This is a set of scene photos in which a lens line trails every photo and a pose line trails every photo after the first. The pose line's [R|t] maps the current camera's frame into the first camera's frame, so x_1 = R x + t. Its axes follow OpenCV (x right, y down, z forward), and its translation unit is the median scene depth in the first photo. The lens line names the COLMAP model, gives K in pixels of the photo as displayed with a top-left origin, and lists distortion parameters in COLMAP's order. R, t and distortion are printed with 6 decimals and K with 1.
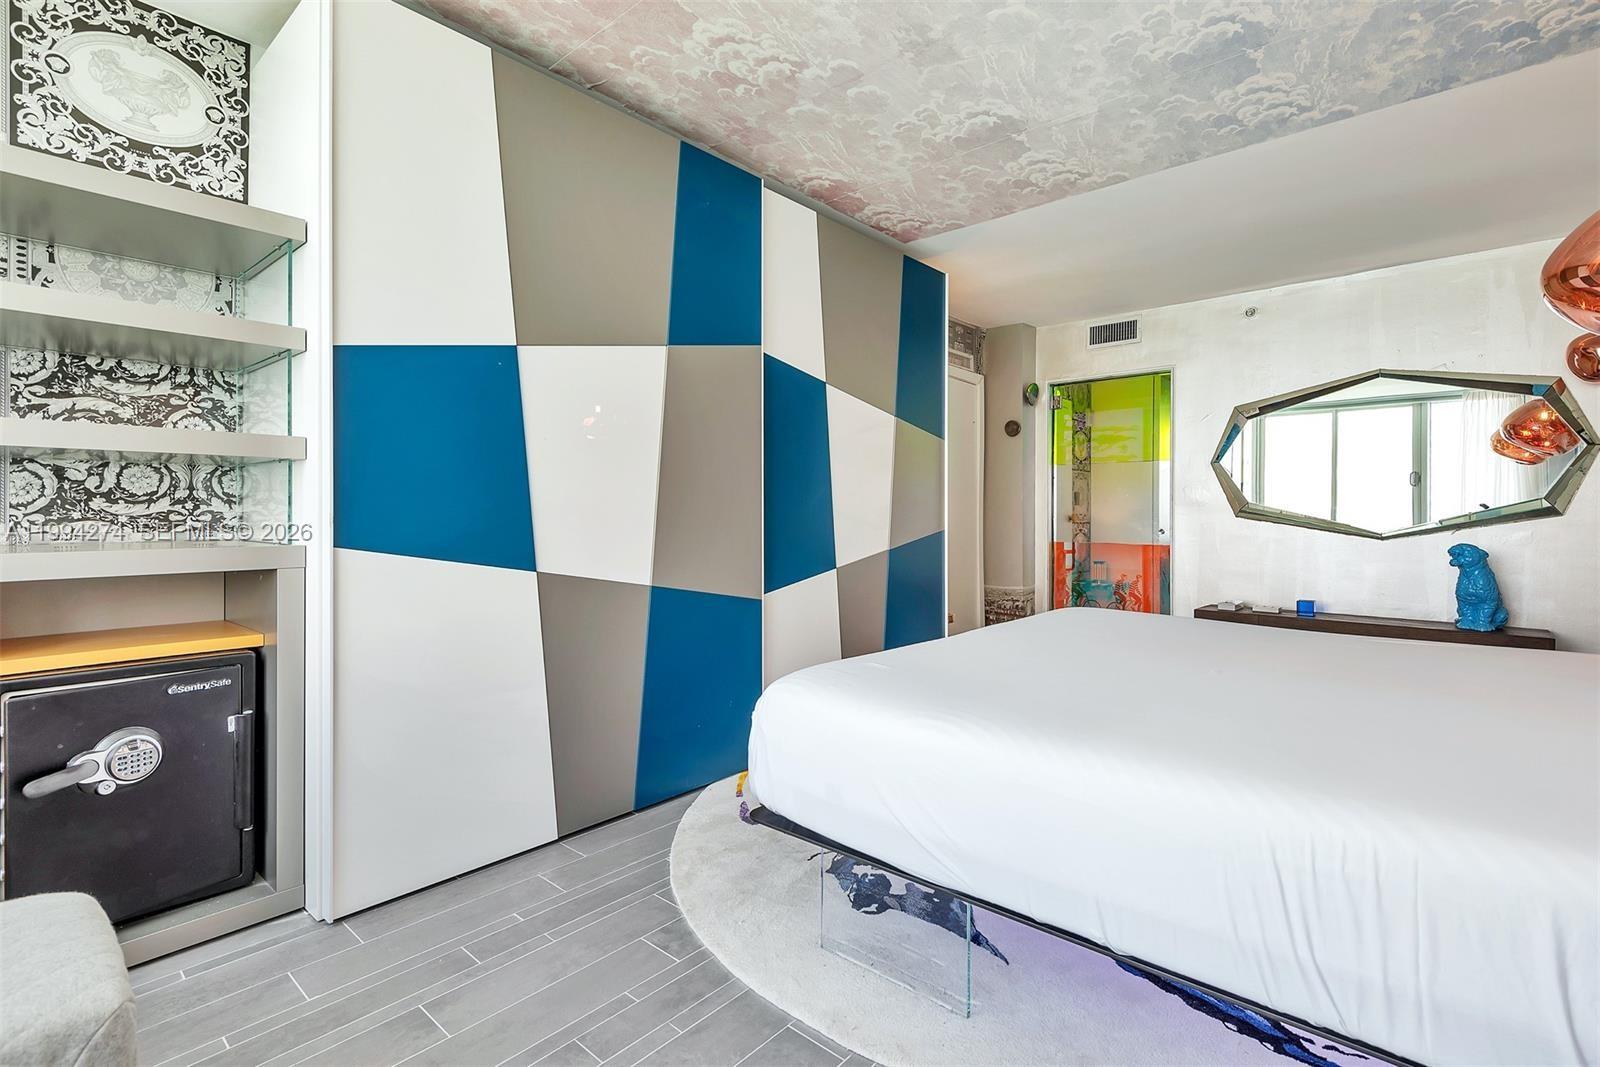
lens RADIAL K [[739.3, 0, 819.4], [0, 739.3, 547.9], [0, 0, 1]] dist [0.020344, -0.012325]
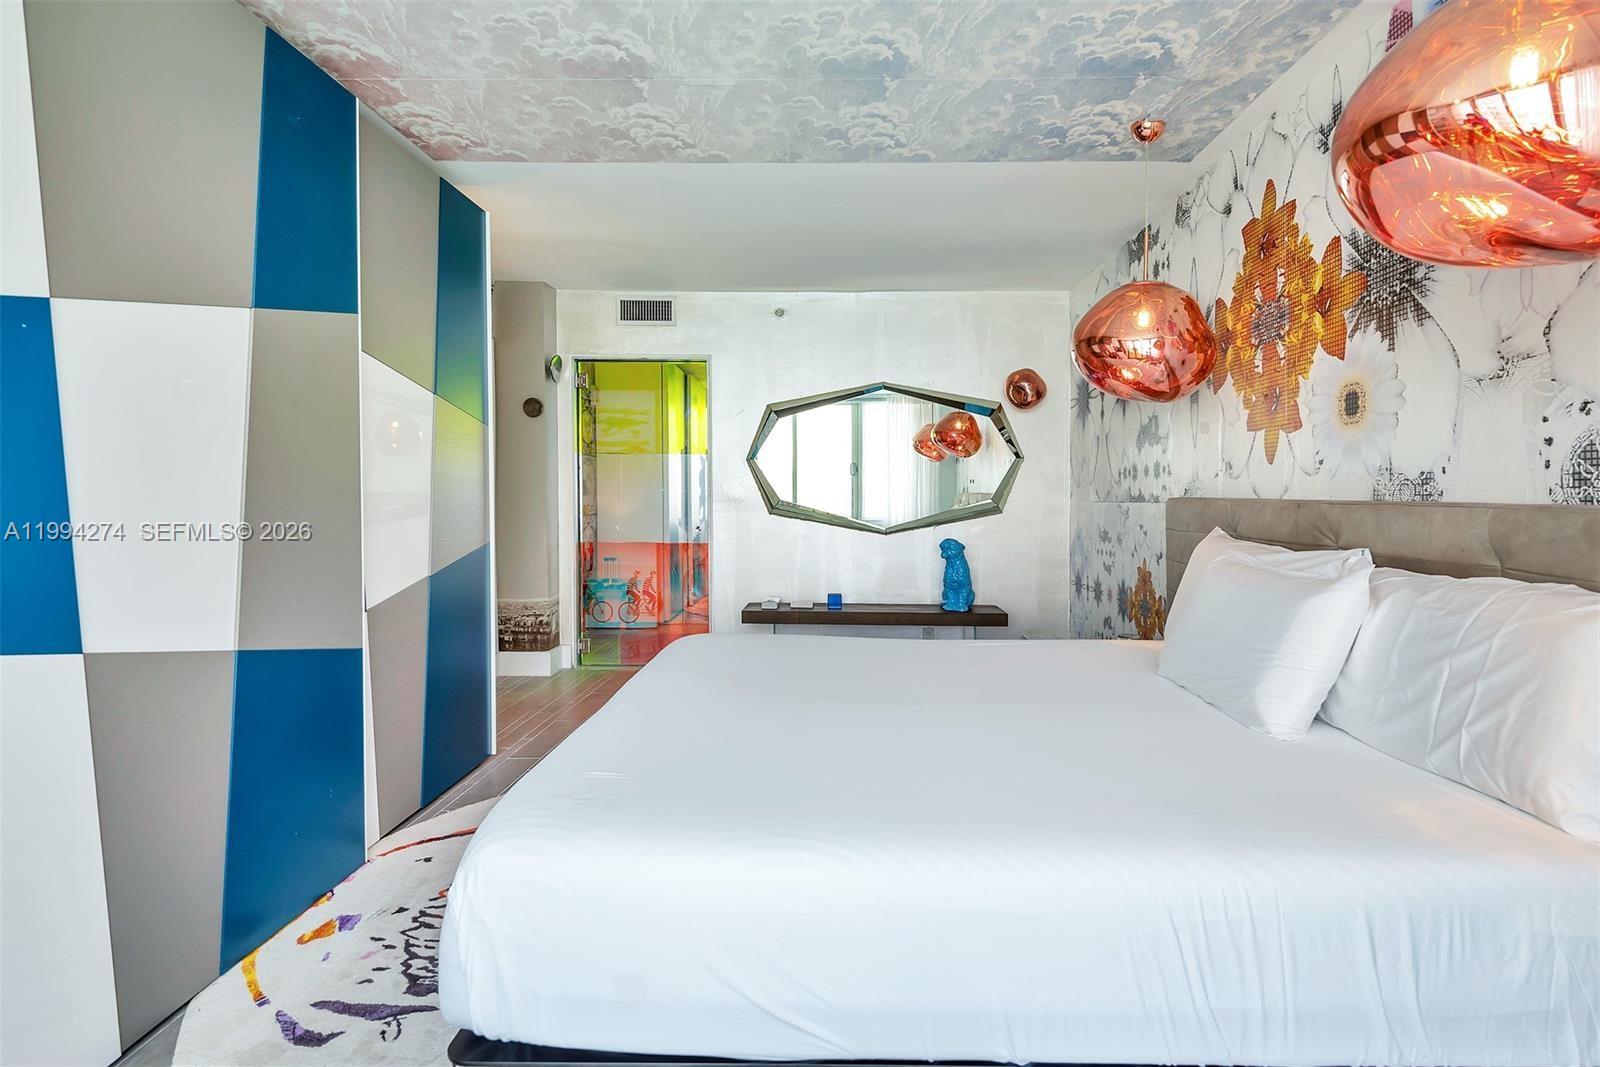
lens RADIAL K [[842.6, 0, 821.1], [0, 842.6, 526.1], [0, 0, 1]] dist [0.020853, -0.006055]
pose [[0.771862, -0.026094, 0.635254, -0.136182], [0.026743, 0.999606, 0.008568, -0.042674], [-0.635227, 0.010375, 0.772256, 0.102620]]
